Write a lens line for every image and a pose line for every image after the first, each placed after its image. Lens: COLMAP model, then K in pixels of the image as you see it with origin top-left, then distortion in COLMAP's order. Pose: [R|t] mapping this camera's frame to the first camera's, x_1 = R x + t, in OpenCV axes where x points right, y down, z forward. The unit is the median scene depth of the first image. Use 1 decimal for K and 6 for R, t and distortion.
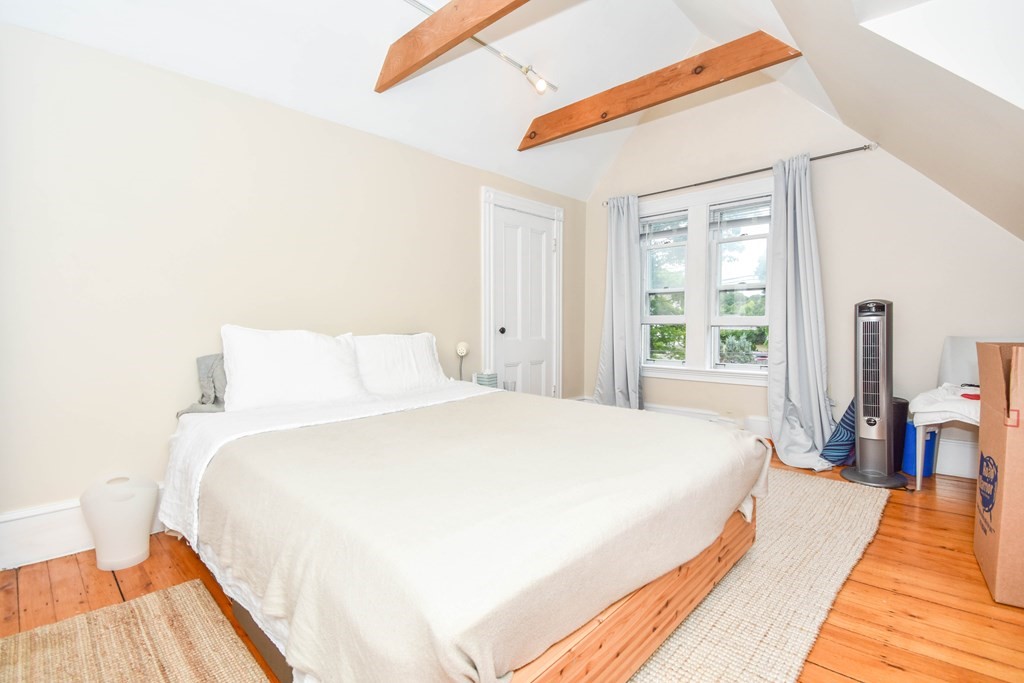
lens RADIAL K [[472.0, 0, 518.3], [0, 472.0, 330.5], [0, 0, 1]] dist [0.003013, -0.017716]
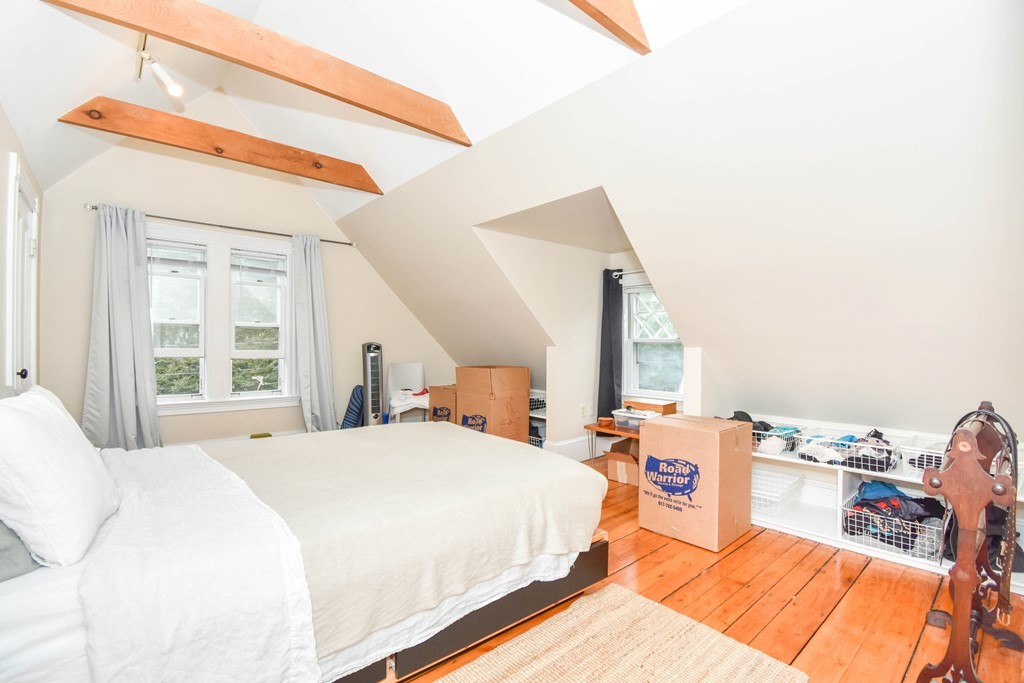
lens RADIAL K [[472.0, 0, 518.3], [0, 472.0, 330.5], [0, 0, 1]] dist [0.003013, -0.017716]
pose [[0.077846, 0.031800, 0.996458, -0.728455], [0.001972, 0.999484, -0.032051, -0.045324], [-0.996963, 0.004460, 0.077743, 0.295817]]
